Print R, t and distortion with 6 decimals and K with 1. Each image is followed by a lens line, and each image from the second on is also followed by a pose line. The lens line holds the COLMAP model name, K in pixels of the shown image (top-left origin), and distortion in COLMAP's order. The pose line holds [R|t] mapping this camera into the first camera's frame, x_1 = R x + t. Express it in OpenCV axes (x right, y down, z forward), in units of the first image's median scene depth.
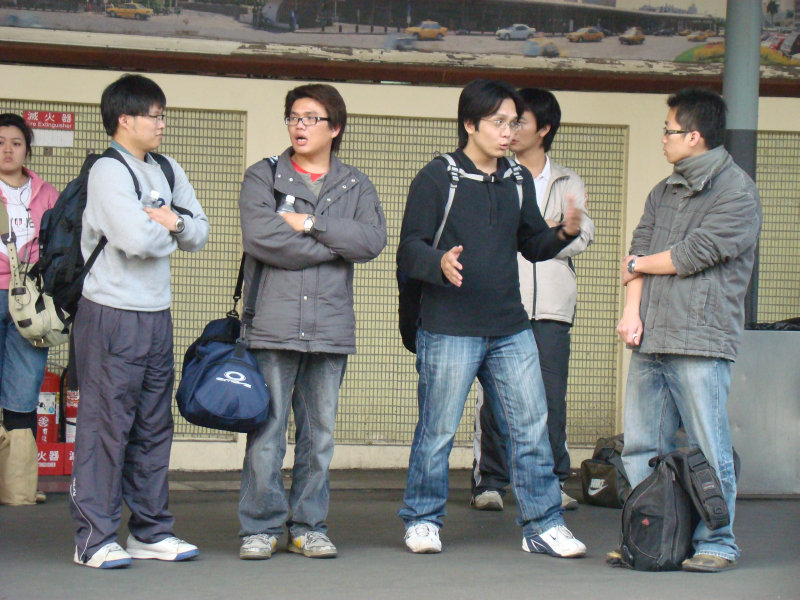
lens RADIAL K [[463.2, 0, 400.0], [0, 463.2, 303.2], [0, 0, 1]] dist [0.027115, -0.001233]
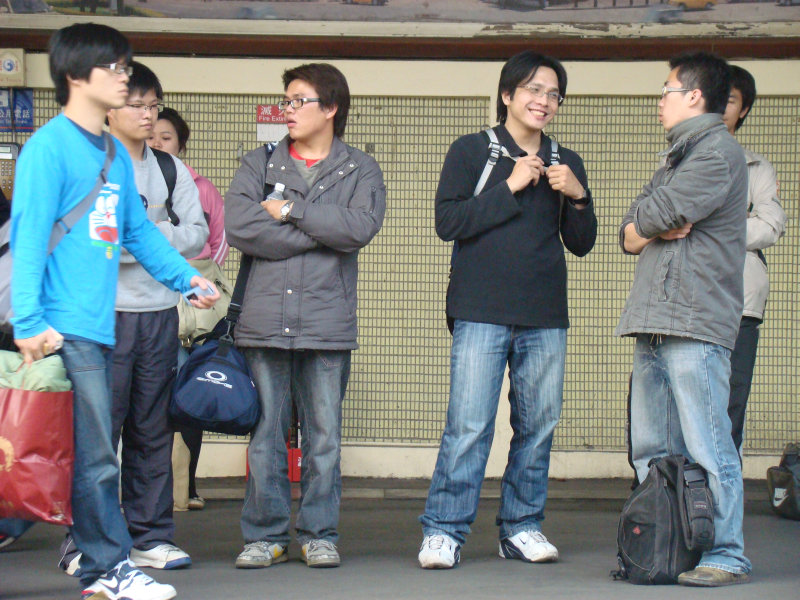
lens RADIAL K [[499.6, 0, 400.0], [0, 499.6, 296.8], [0, 0, 1]] dist [0.025518, 0.001340]
pose [[0.999095, -0.014693, -0.039922, -0.476516], [0.014787, 0.999889, 0.002071, -0.012928], [0.039887, -0.002659, 0.999201, -0.018823]]
